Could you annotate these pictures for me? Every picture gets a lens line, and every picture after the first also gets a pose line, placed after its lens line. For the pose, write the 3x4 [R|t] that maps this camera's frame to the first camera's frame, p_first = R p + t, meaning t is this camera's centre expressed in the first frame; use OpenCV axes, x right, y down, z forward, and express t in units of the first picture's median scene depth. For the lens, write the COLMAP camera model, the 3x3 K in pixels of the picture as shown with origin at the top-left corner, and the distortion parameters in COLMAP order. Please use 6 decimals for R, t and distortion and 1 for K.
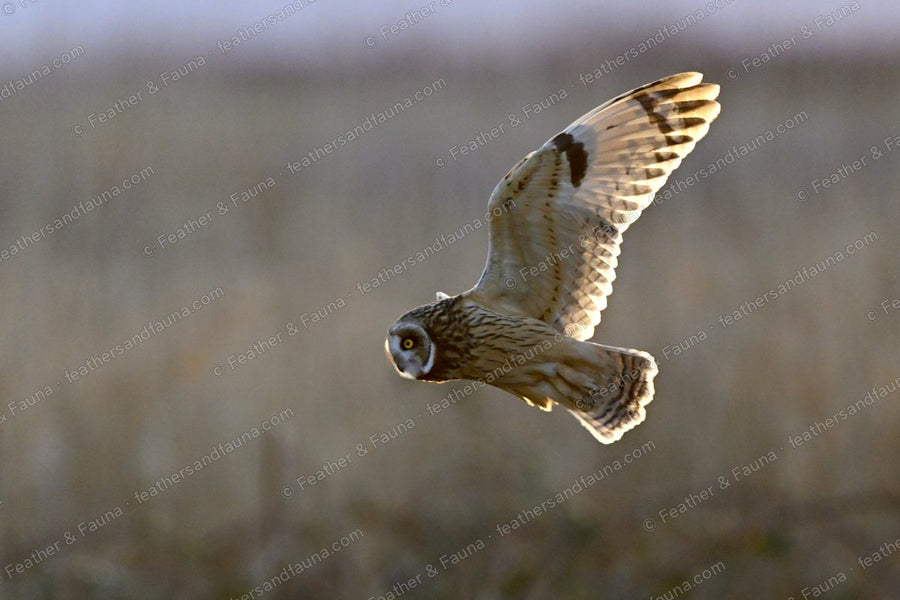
lens RADIAL K [[405.6, 0, 450.0], [0, 405.6, 300.0], [0, 0, 1]] dist [-0.000306, -0.000043]
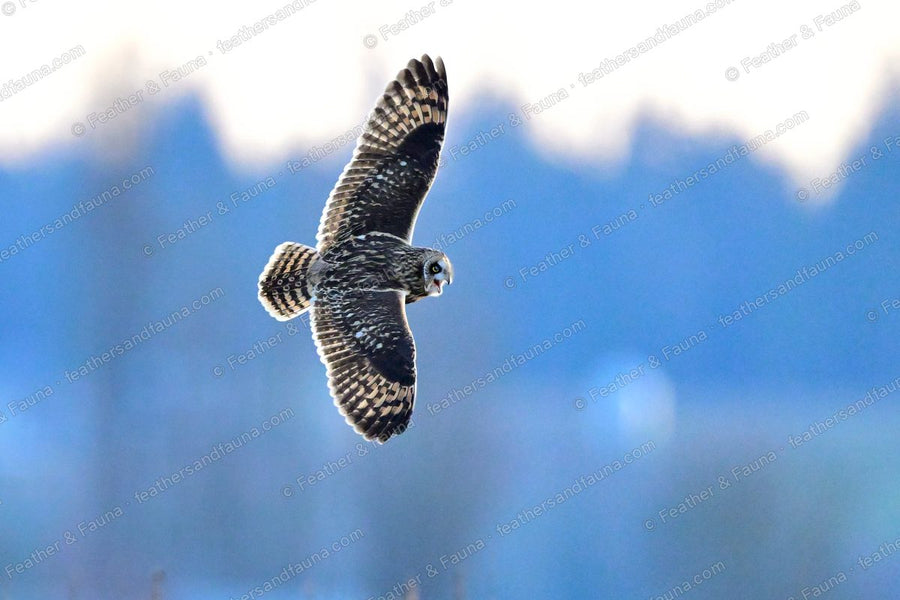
lens RADIAL K [[405.6, 0, 450.0], [0, 405.6, 300.0], [0, 0, 1]] dist [-0.000306, -0.000043]
pose [[1.000000, 0.000196, -0.000236, -0.172485], [-0.000196, 1.000000, 0.000083, -0.299362], [0.000236, -0.000083, 1.000000, -0.000176]]
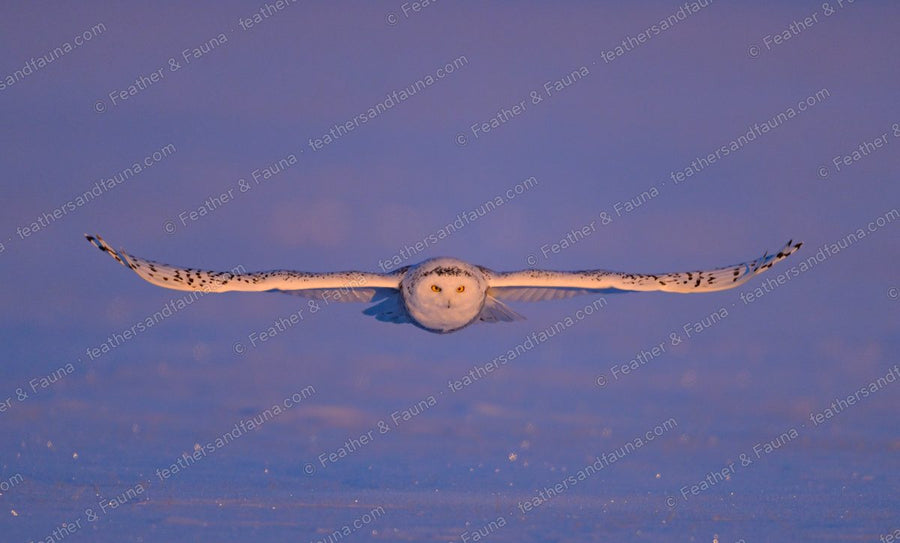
lens RADIAL K [[405.4, 0, 468.0], [0, 405.4, 270.9], [0, 0, 1]] dist [0.000240, 0.000042]
pose [[1.000000, 0.000178, 0.000277, 0.162976], [-0.000178, 1.000000, 0.000163, 0.282330], [-0.000277, -0.000163, 1.000000, -0.000061]]
